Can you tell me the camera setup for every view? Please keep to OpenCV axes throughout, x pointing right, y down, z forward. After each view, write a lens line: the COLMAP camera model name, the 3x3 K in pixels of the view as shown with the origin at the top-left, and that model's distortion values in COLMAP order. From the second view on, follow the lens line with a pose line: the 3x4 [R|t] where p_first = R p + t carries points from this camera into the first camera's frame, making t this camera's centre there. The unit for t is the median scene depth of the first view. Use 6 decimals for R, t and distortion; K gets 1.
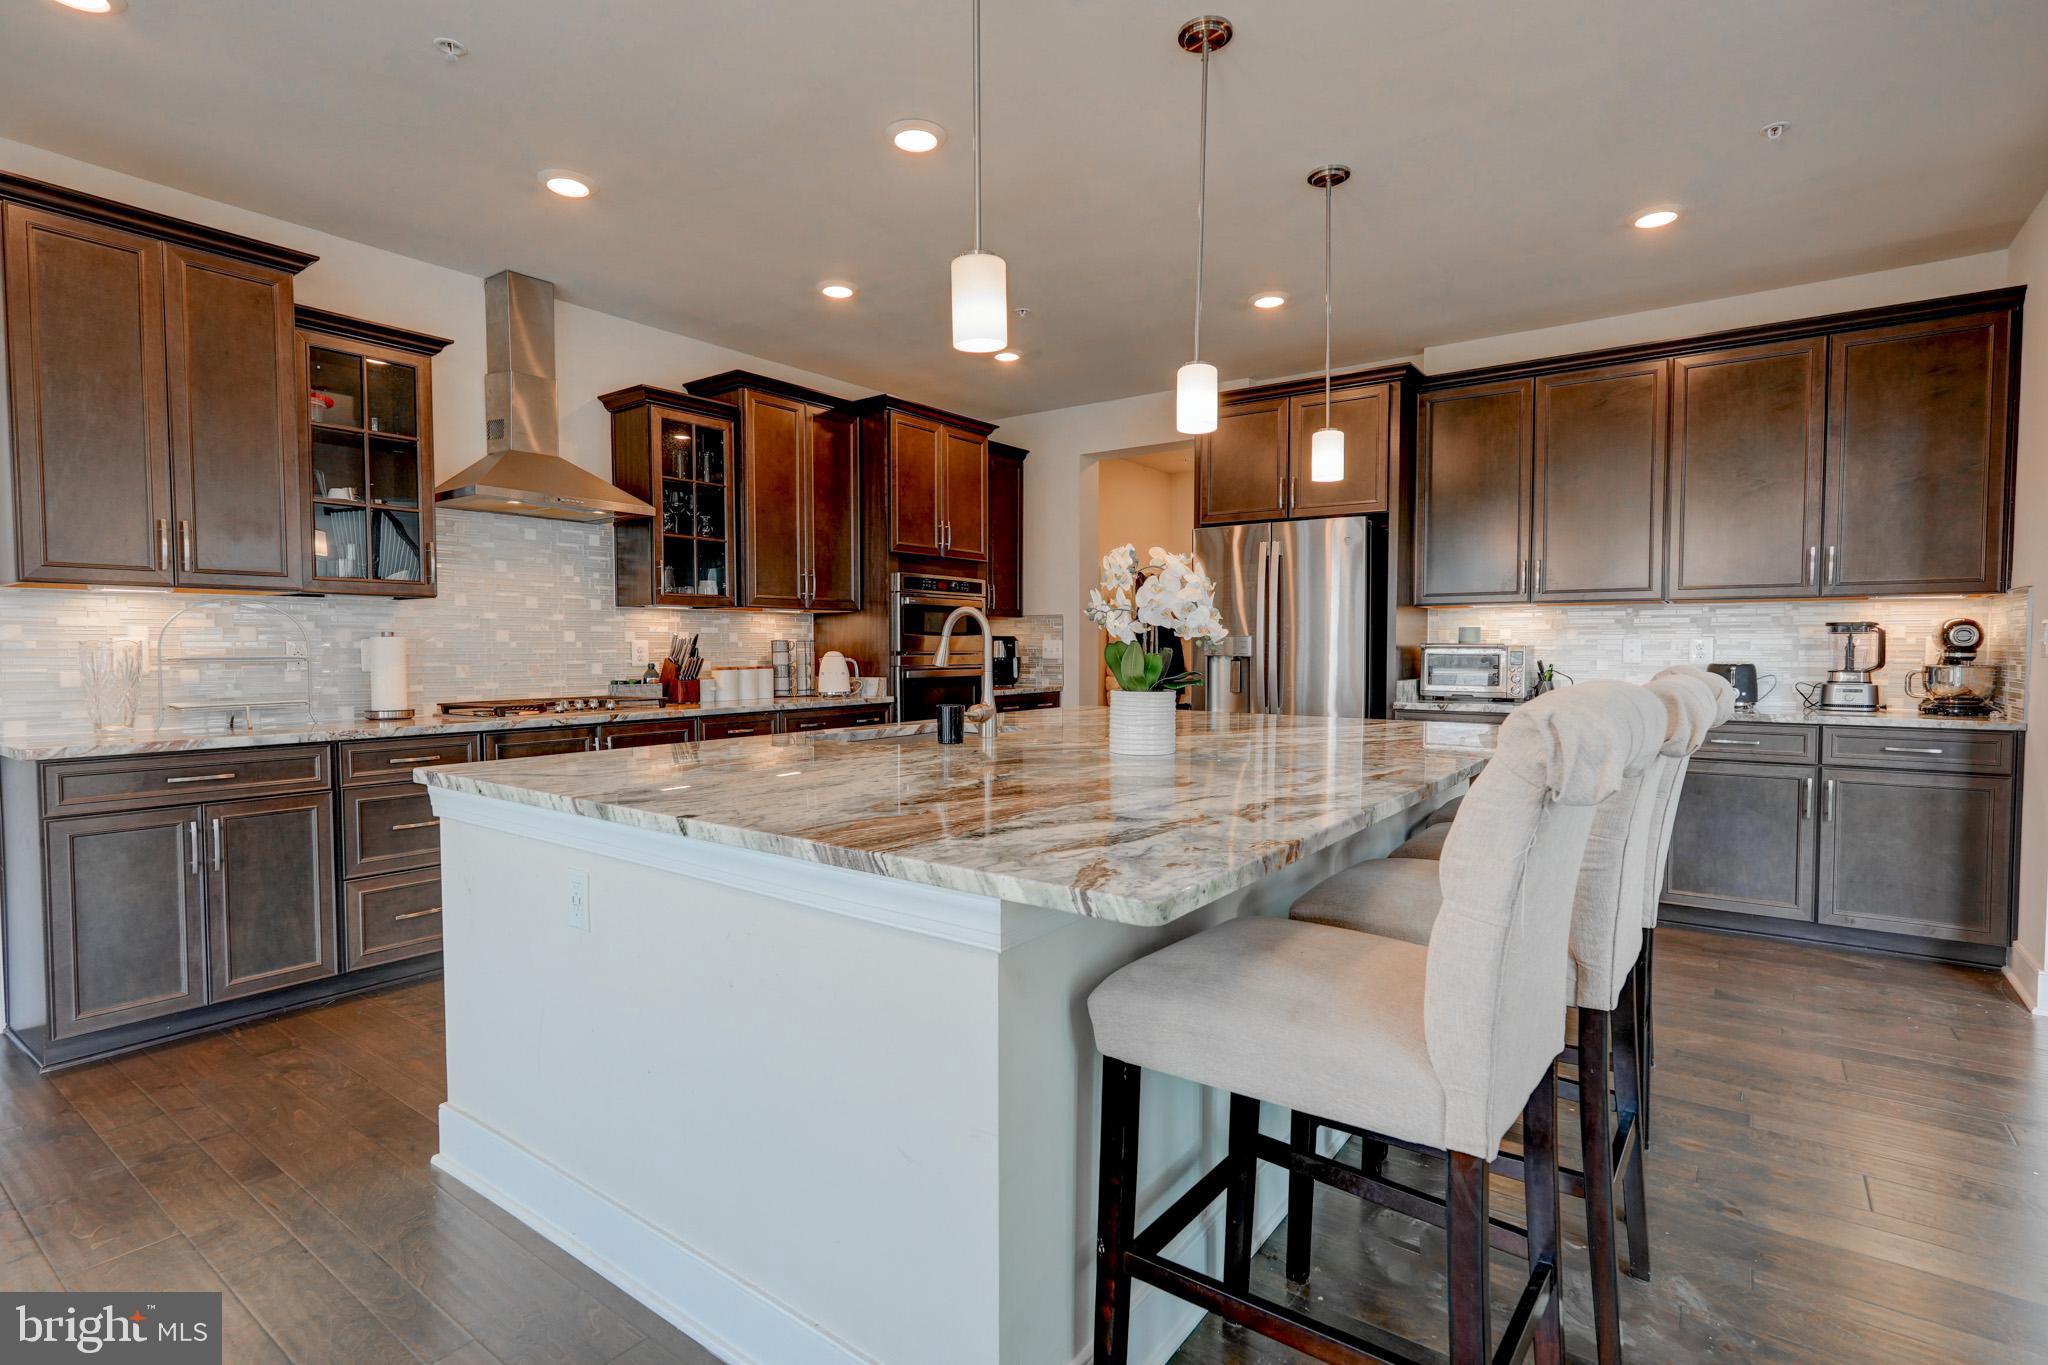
lens RADIAL K [[990.3, 0, 1024.0], [0, 990.3, 682.5], [0, 0, 1]] dist [-0.004282, 0.001637]
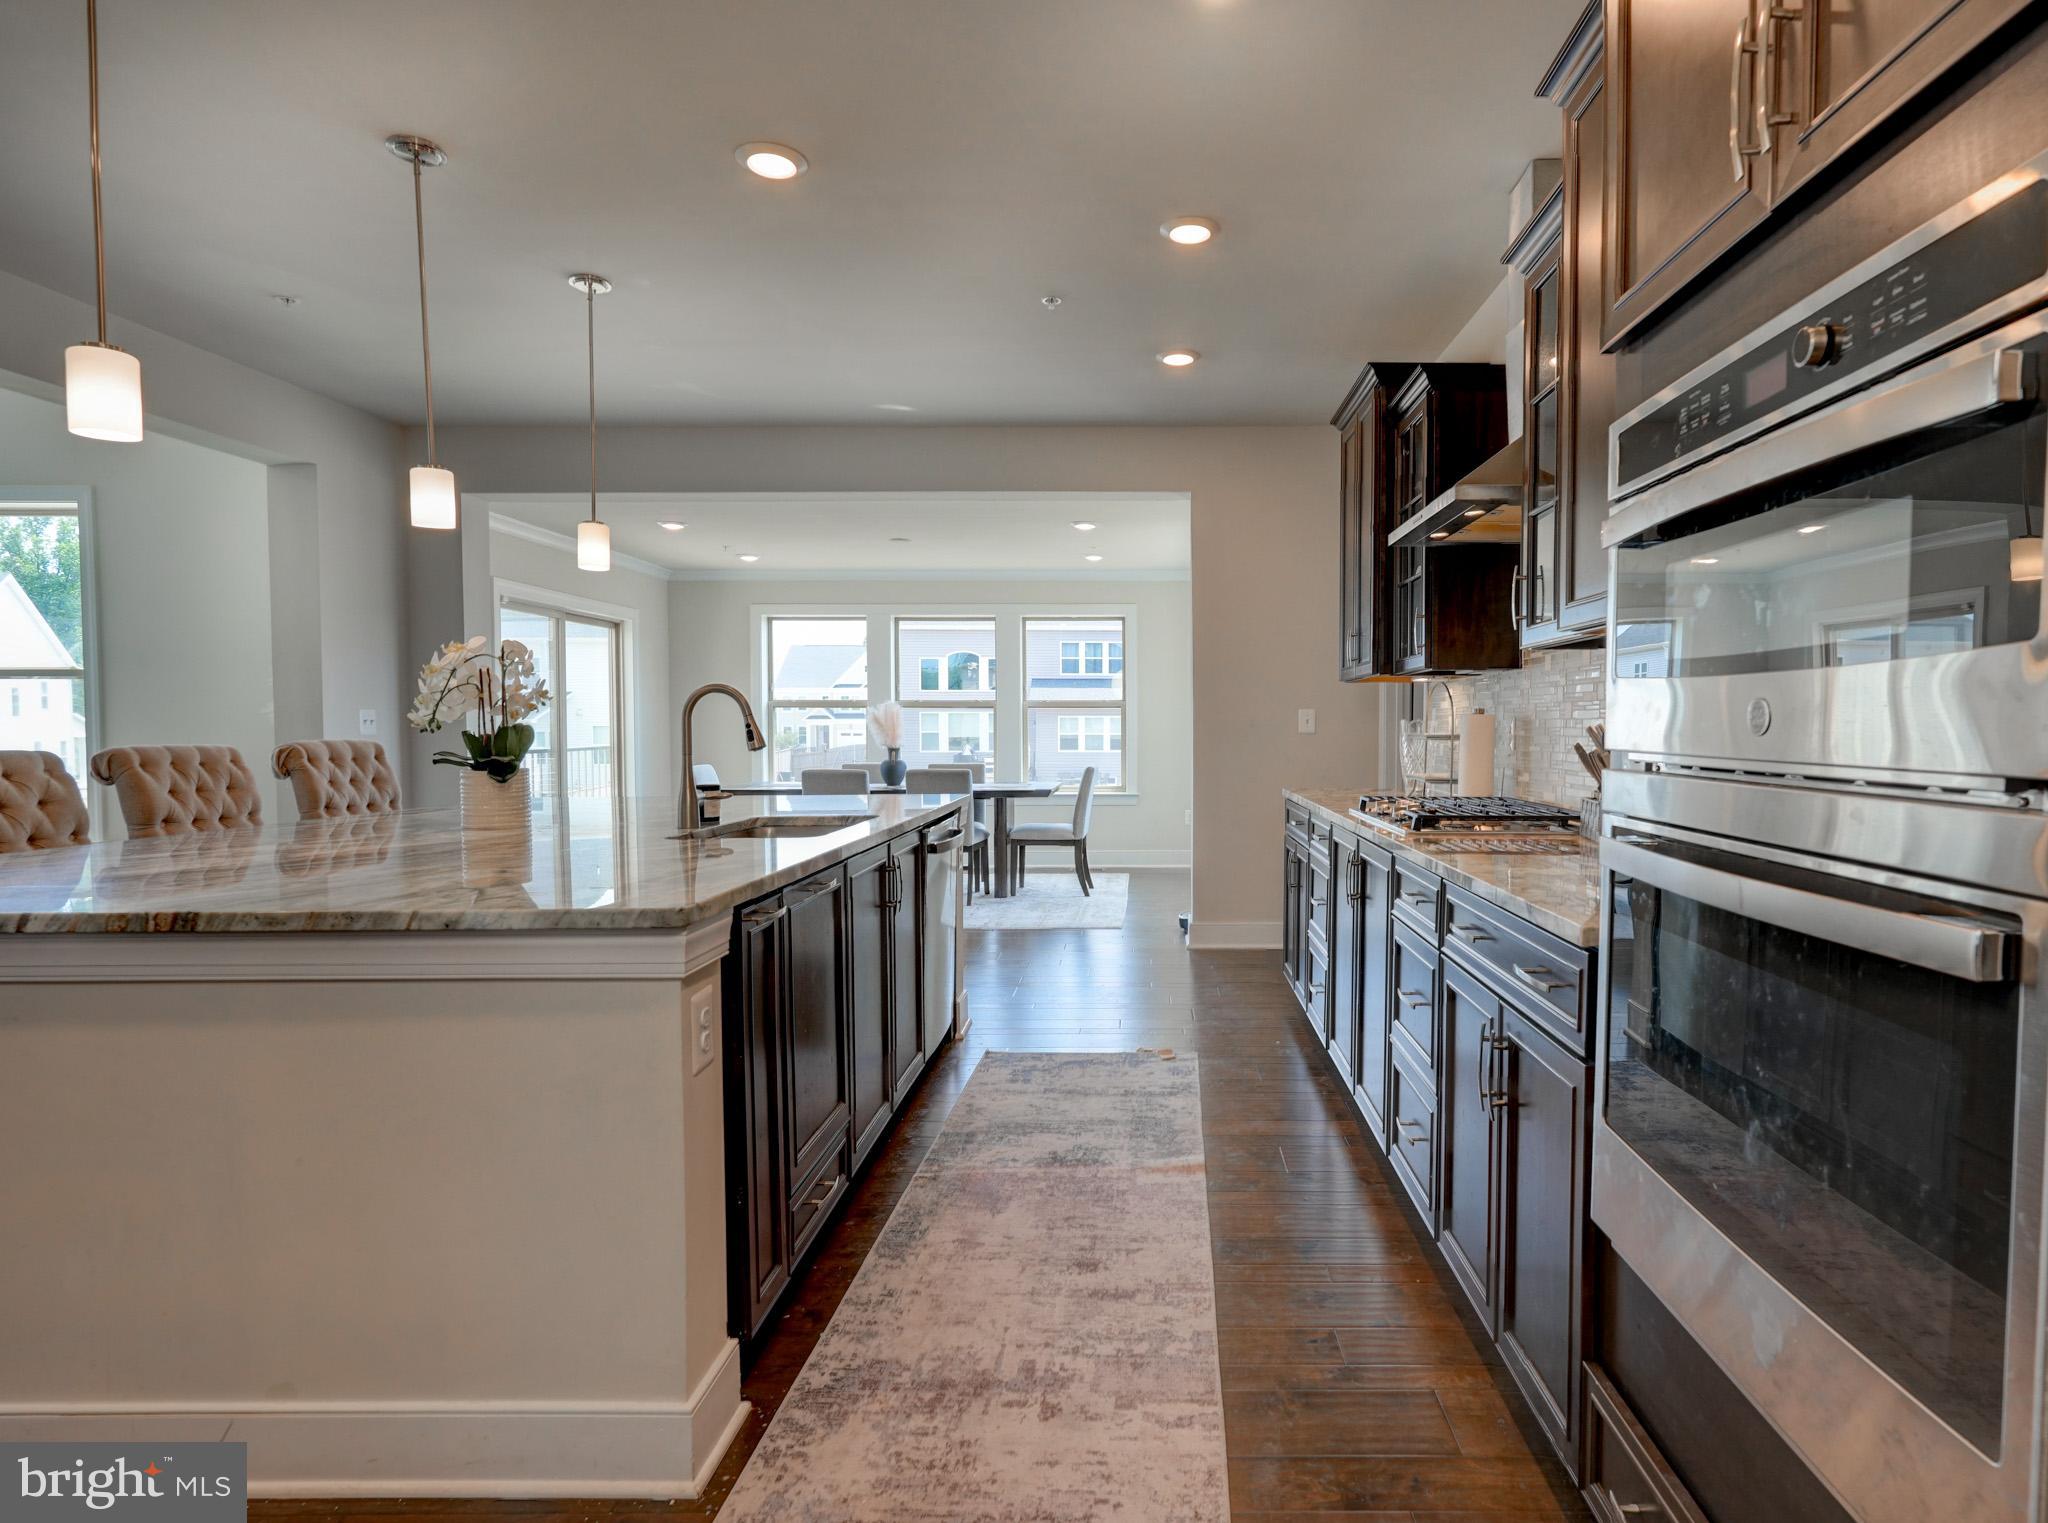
lens RADIAL K [[1112.6, 0, 1139.5], [0, 1112.6, 760.6], [0, 0, 1]] dist [0.000029, 0.000423]
pose [[-0.808524, 0.022754, -0.588023, 0.158877], [-0.019064, 0.997715, 0.064821, -0.055719], [0.588154, 0.063619, -0.806243, 1.431587]]
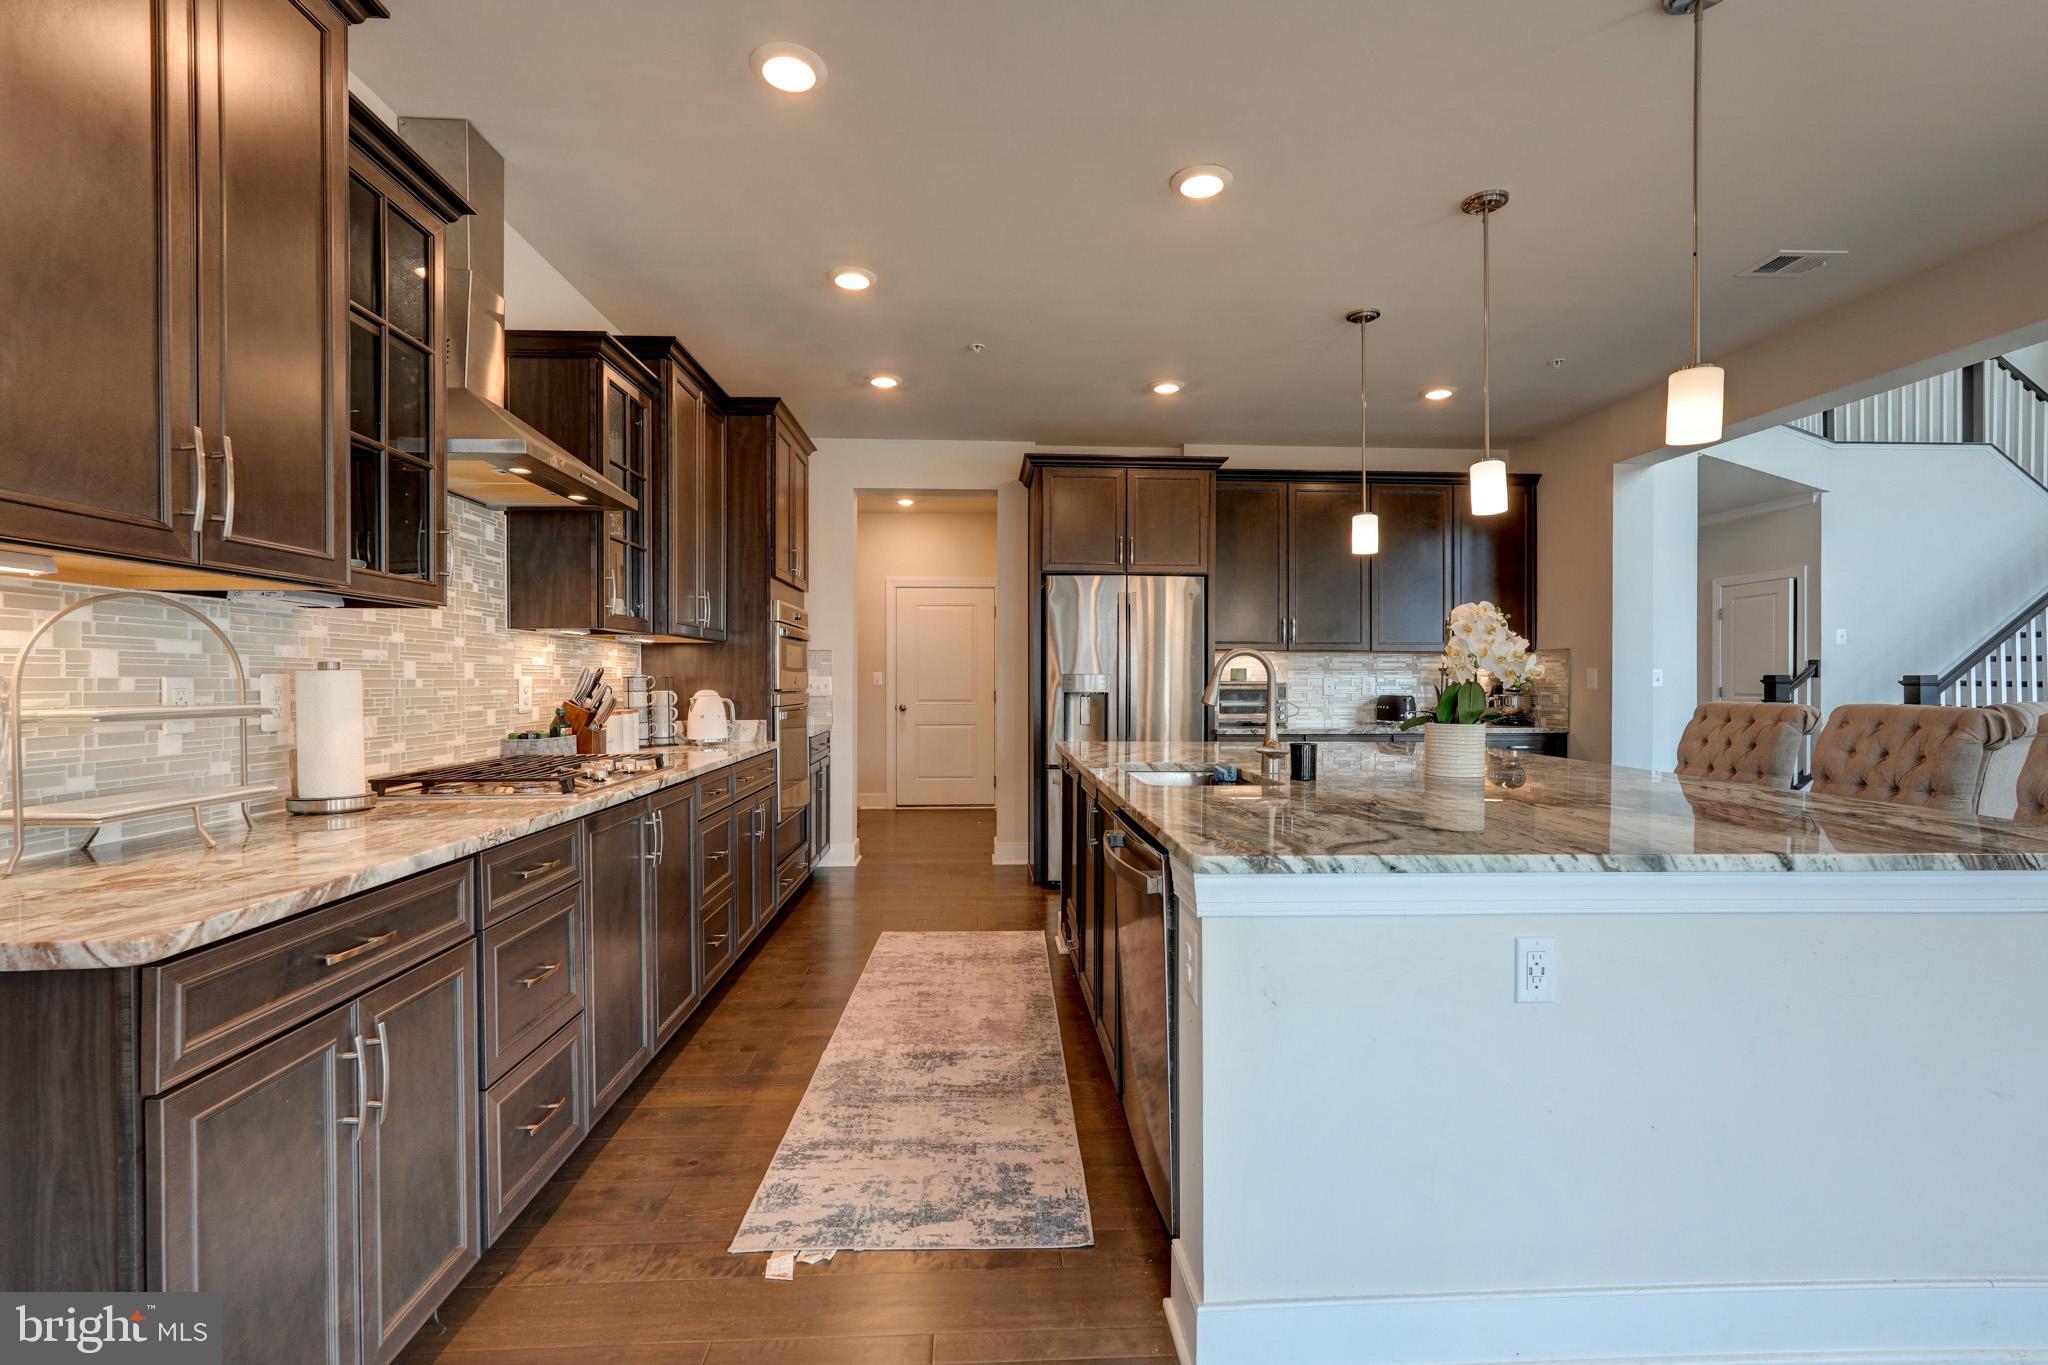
lens RADIAL K [[931.5, 0, 1026.6], [0, 931.5, 685.8], [0, 0, 1]] dist [-0.022289, 0.012107]
pose [[0.774194, -0.002762, 0.632942, -0.592271], [0.022296, 0.999489, -0.022911, -0.013736], [-0.632556, 0.031850, 0.773860, 0.278836]]
